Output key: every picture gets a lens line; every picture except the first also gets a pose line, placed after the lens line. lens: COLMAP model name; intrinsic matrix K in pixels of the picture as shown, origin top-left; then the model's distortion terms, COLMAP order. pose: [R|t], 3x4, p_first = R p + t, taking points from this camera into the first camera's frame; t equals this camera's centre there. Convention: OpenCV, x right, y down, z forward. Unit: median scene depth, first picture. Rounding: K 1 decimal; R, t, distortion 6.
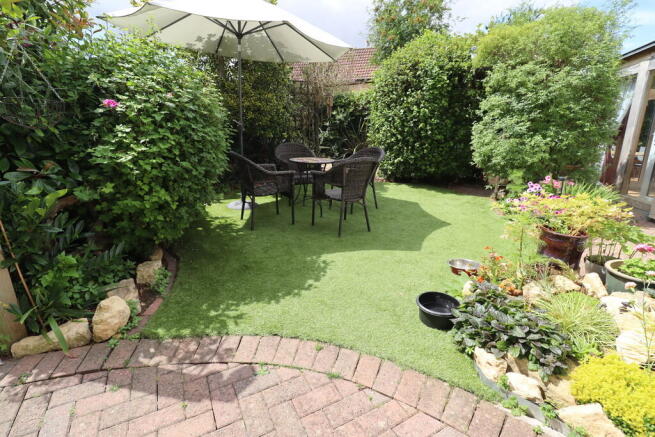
lens RADIAL K [[302.4, 0, 329.1], [0, 302.4, 217.8], [0, 0, 1]] dist [-0.014420, -0.004898]
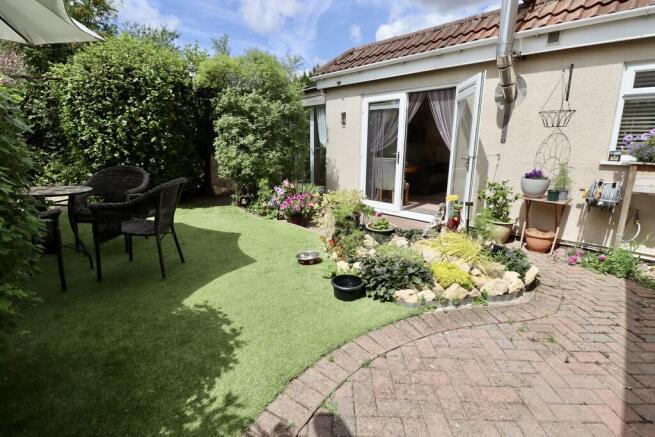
lens RADIAL K [[302.4, 0, 337.3], [0, 302.4, 215.3], [0, 0, 1]] dist [-0.014420, -0.004898]
pose [[0.468815, -0.184088, 0.863901, -0.260896], [0.222582, 0.971101, 0.086142, -0.041838], [-0.854792, 0.151904, 0.496241, 0.123403]]
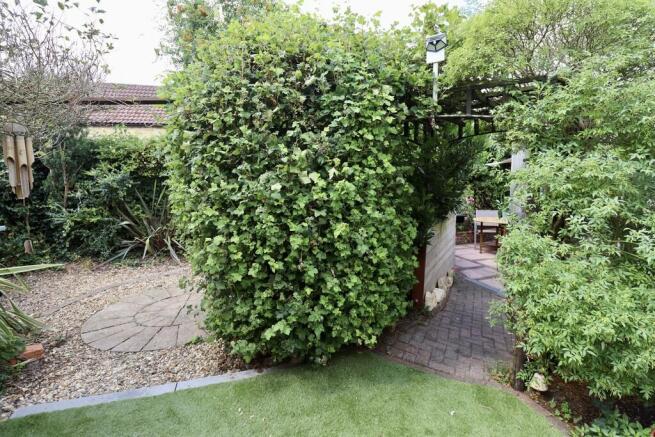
lens RADIAL K [[302.4, 0, 333.1], [0, 302.4, 216.5], [0, 0, 1]] dist [-0.014420, -0.004898]
pose [[0.823716, -0.070728, 0.562574, 0.116018], [0.165222, 0.979072, -0.118825, -0.289267], [-0.542397, 0.190828, 0.818163, 0.748195]]
